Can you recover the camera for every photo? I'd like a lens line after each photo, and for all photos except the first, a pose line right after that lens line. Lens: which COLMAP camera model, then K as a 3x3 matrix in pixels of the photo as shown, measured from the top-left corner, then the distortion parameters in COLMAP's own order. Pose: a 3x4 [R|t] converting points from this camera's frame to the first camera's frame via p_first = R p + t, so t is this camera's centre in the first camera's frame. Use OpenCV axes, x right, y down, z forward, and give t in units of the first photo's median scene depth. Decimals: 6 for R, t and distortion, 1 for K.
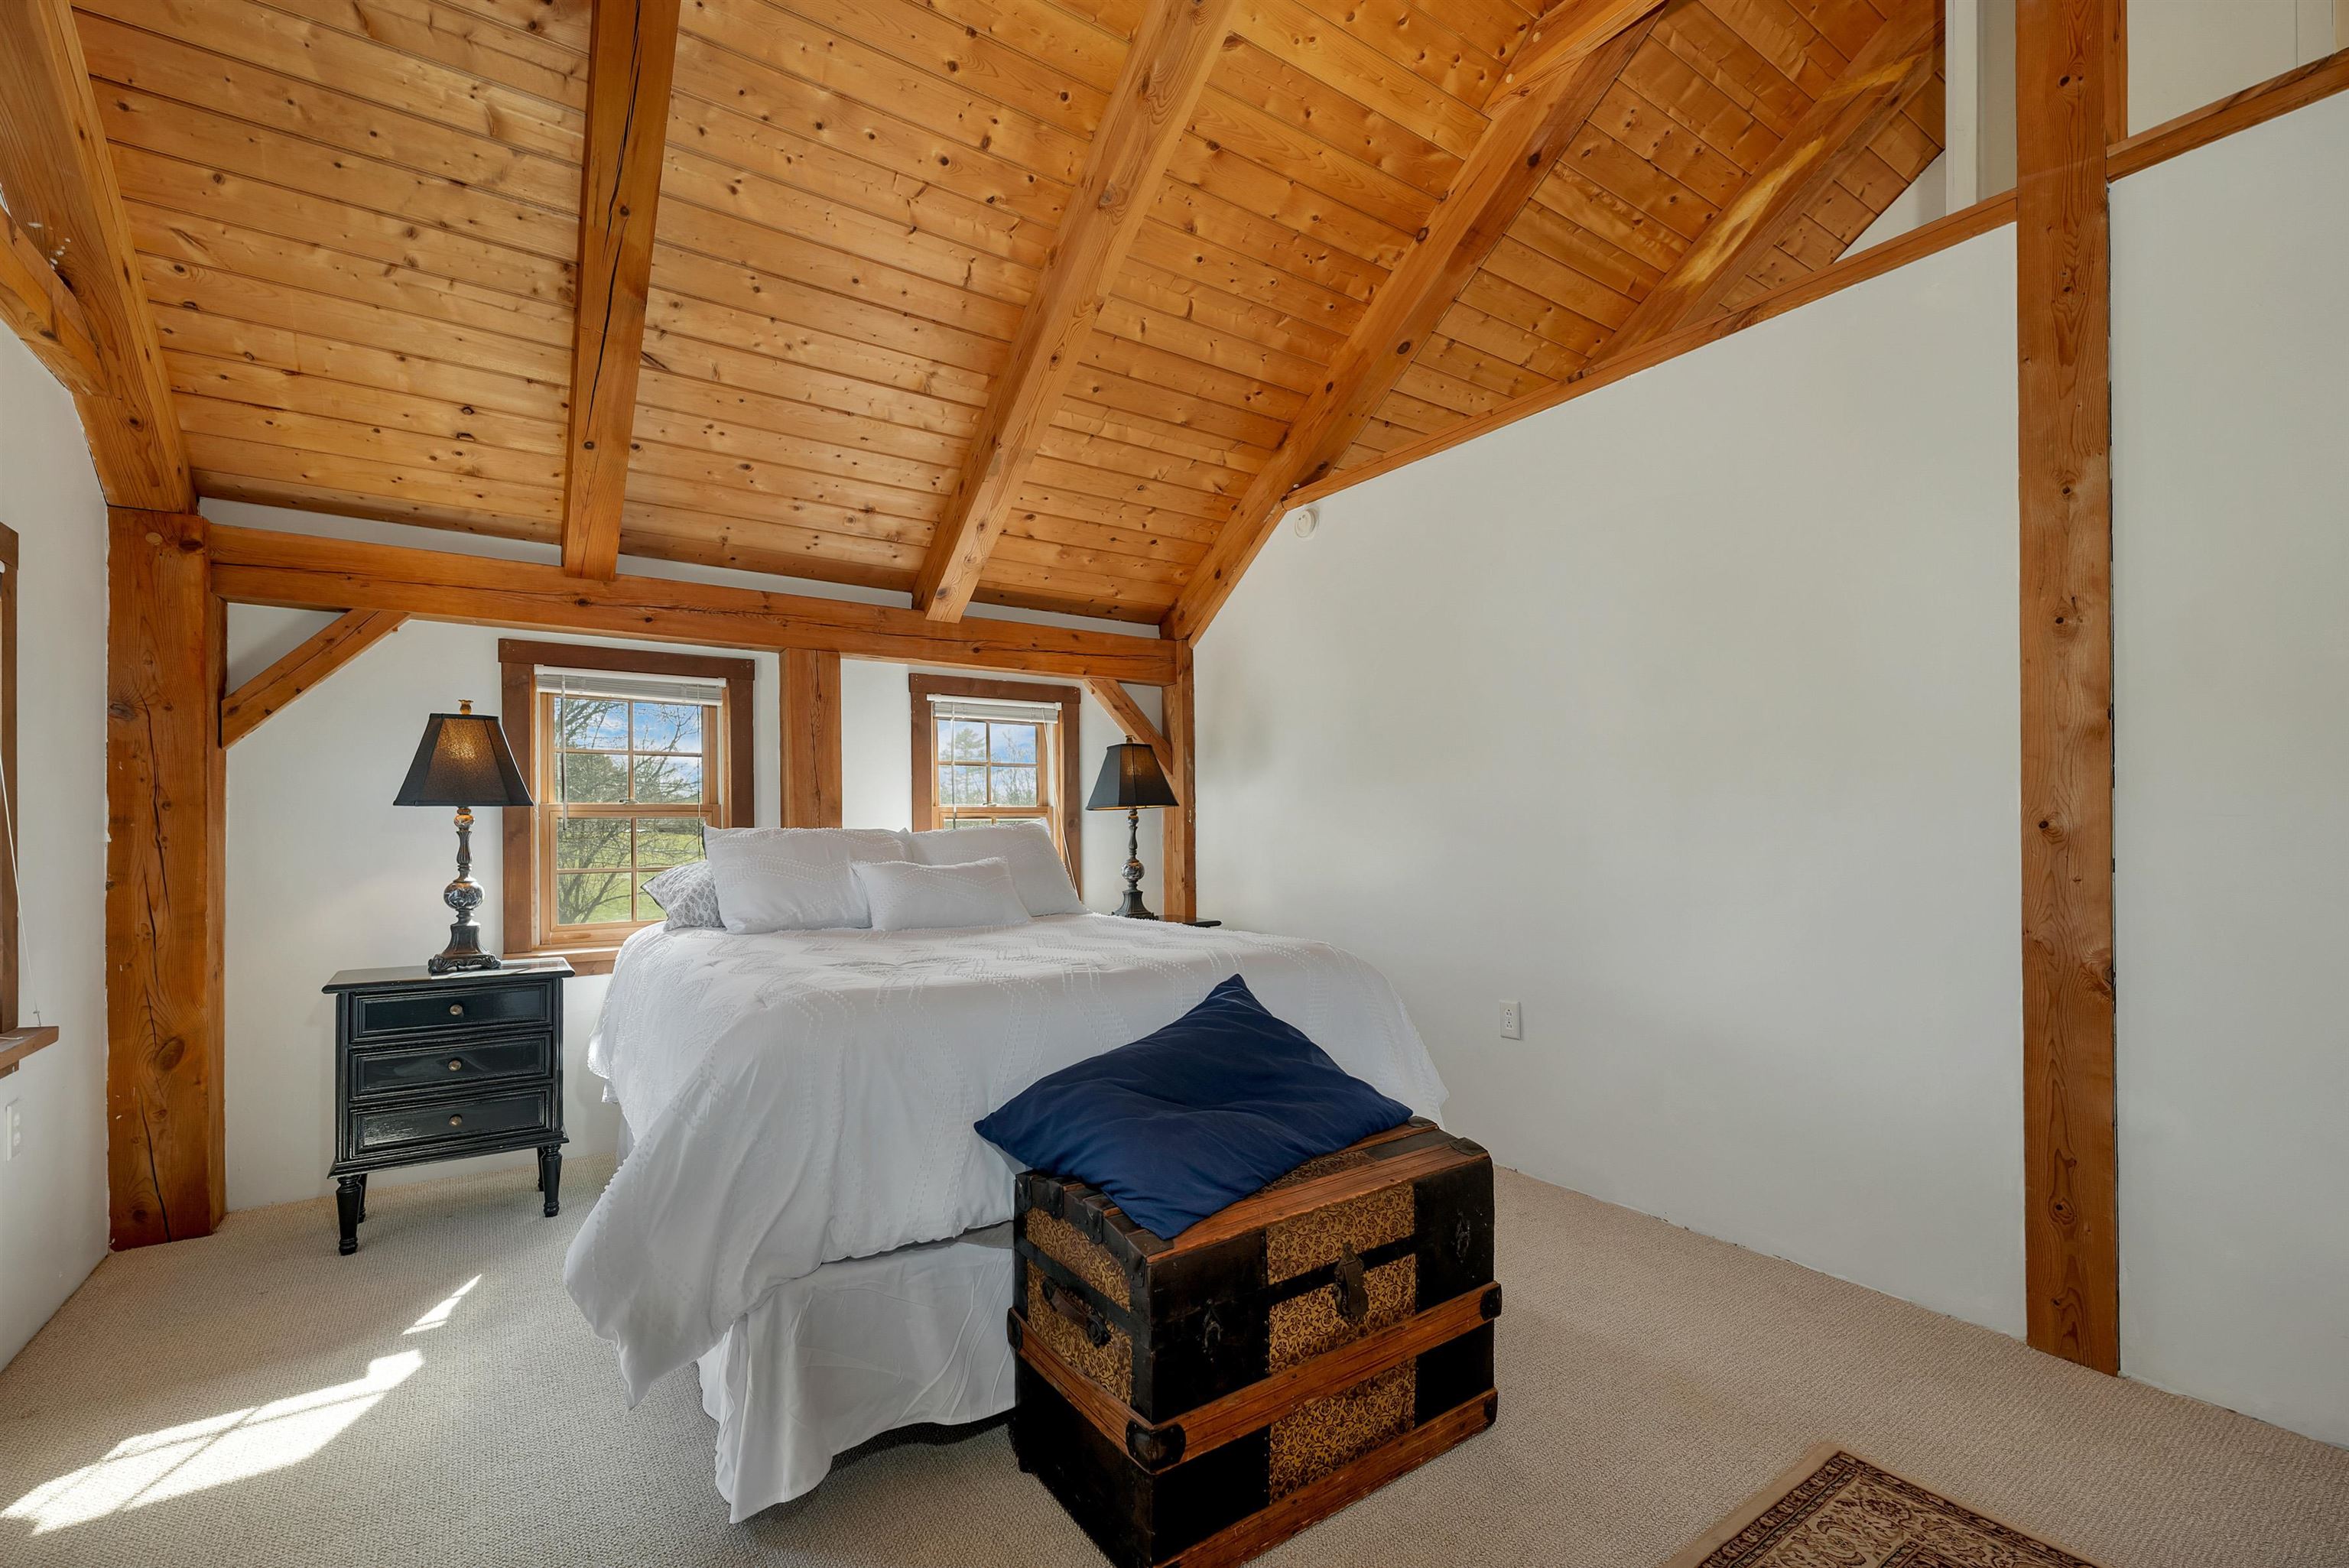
lens RADIAL K [[996.7, 0, 1175.1], [0, 996.7, 832.8], [0, 0, 1]] dist [-0.000848, 0.000040]
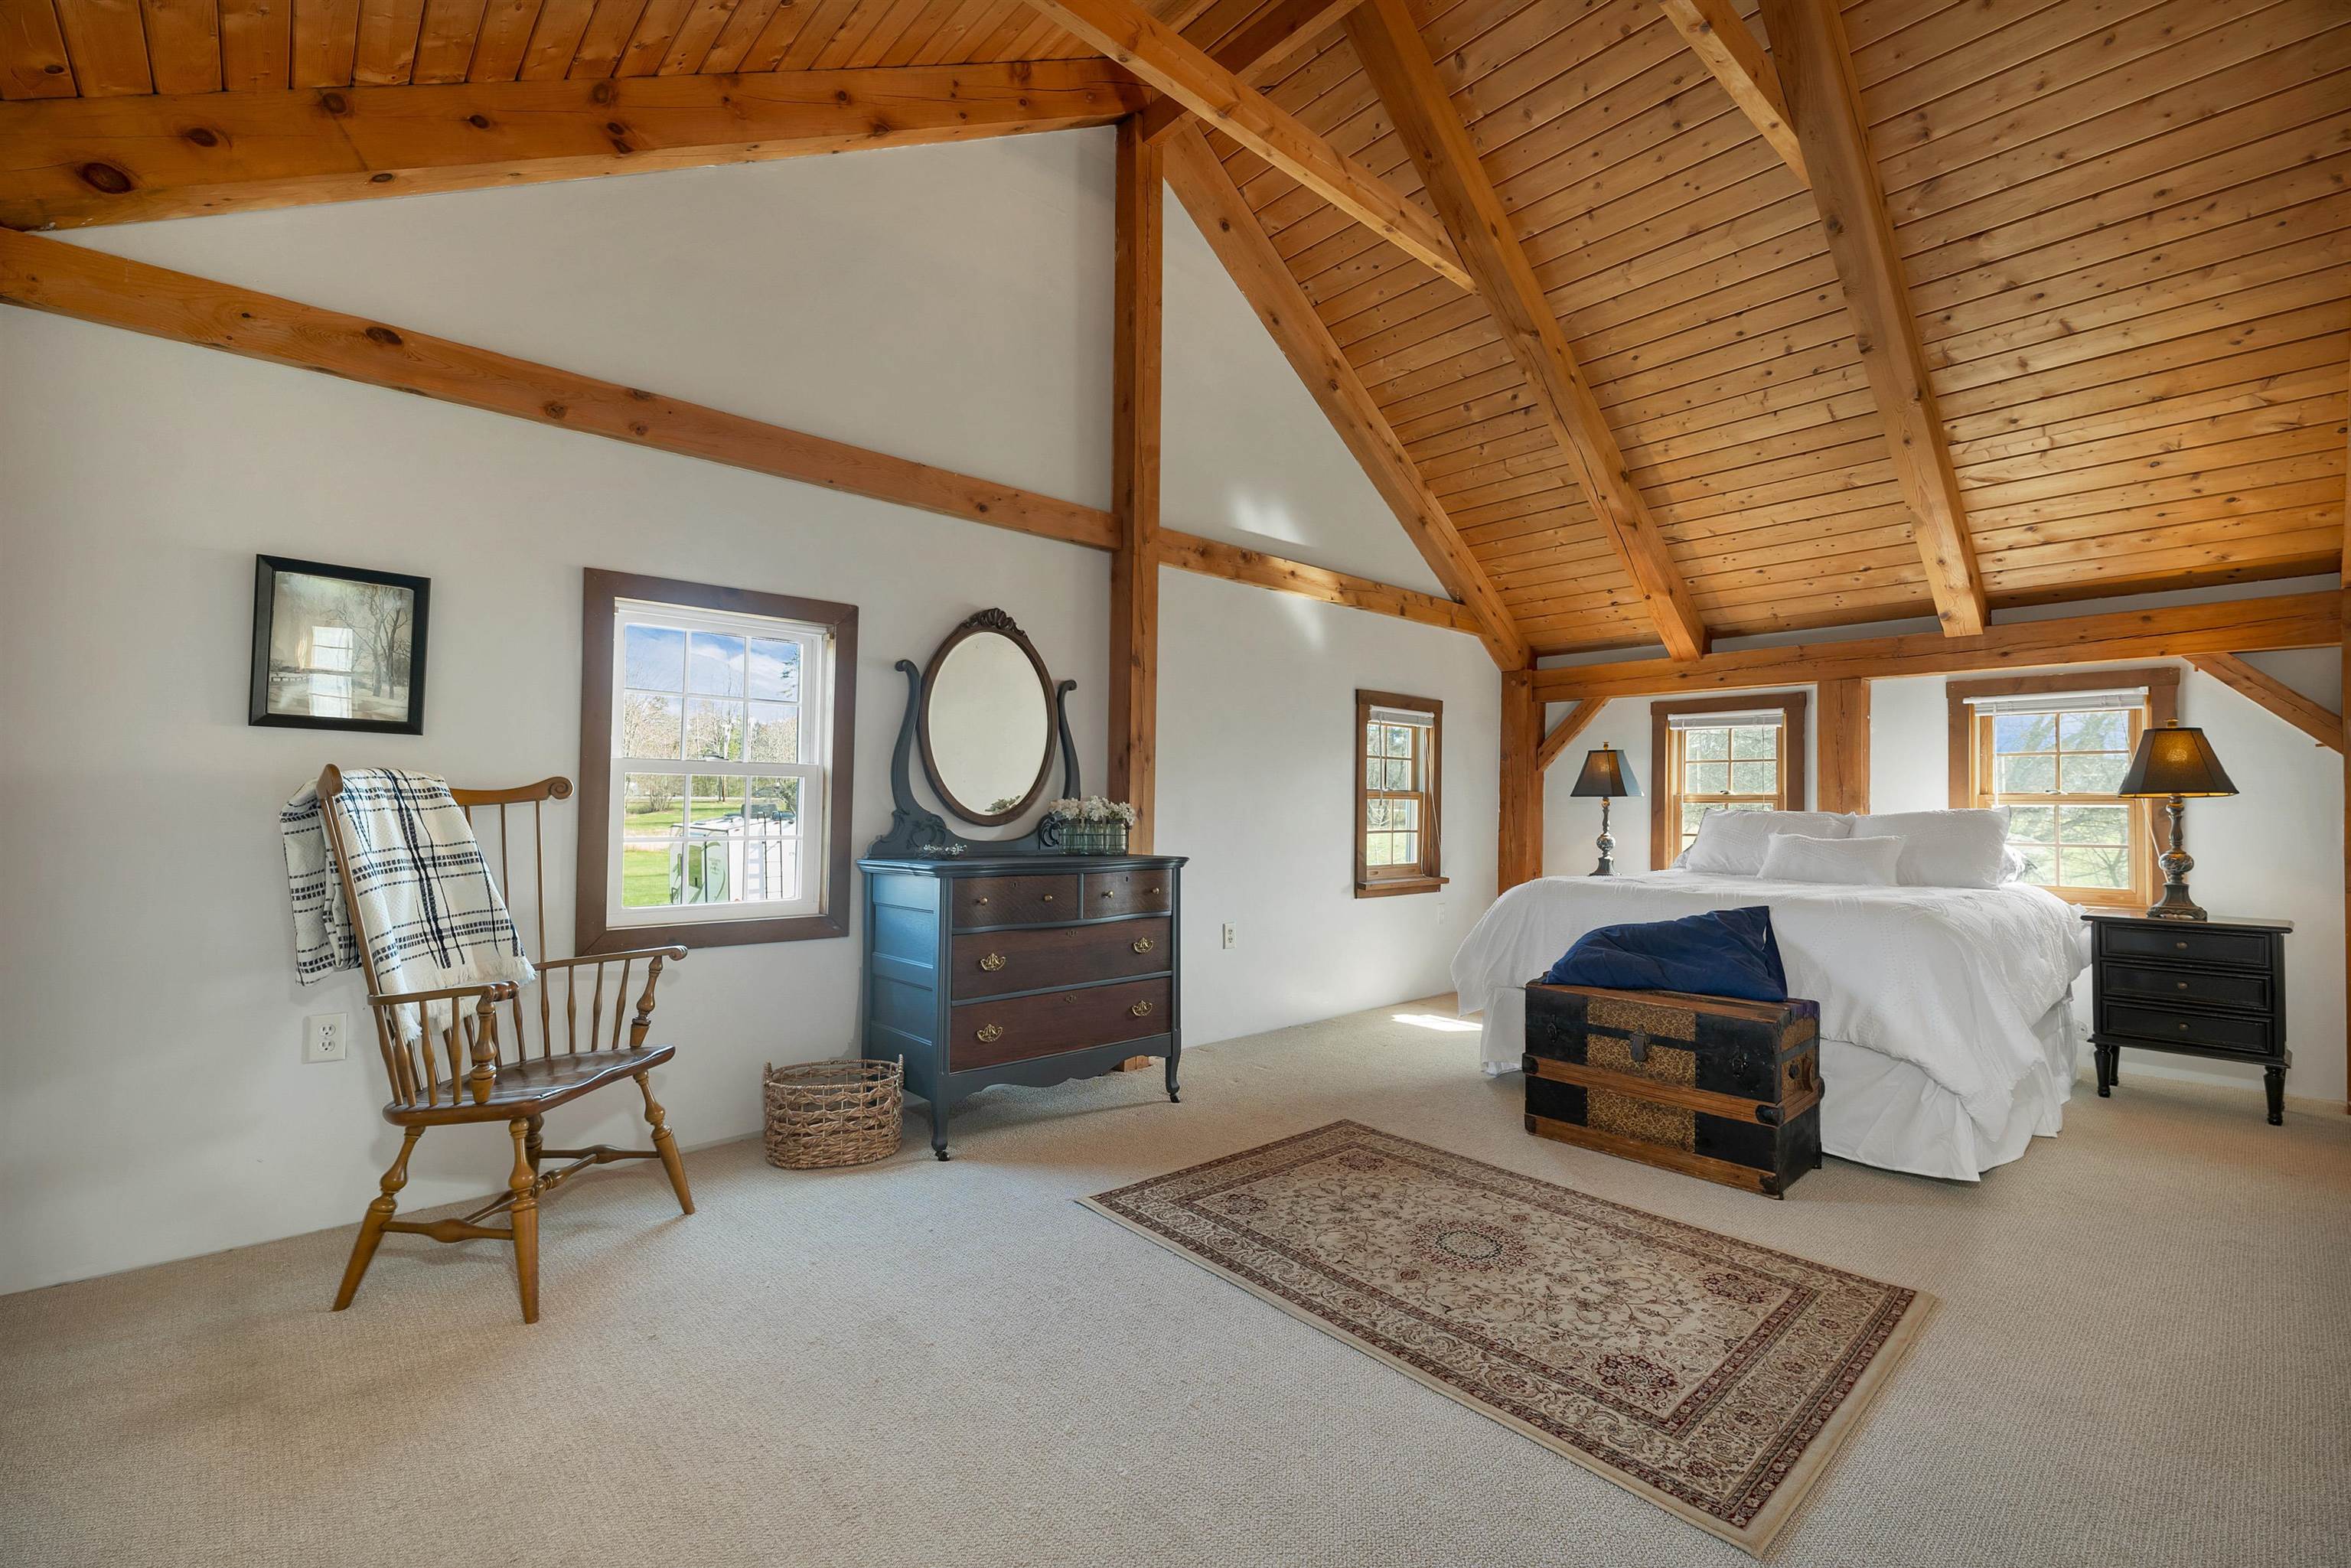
lens RADIAL K [[978.6, 0, 1188.1], [0, 978.6, 798.8], [0, 0, 1]] dist [0.001961, 0.000118]
pose [[0.146539, -0.000483, -0.989205, 1.050143], [-0.018356, 0.999826, -0.003208, -0.001882], [0.989035, 0.018628, 0.146504, -0.083198]]
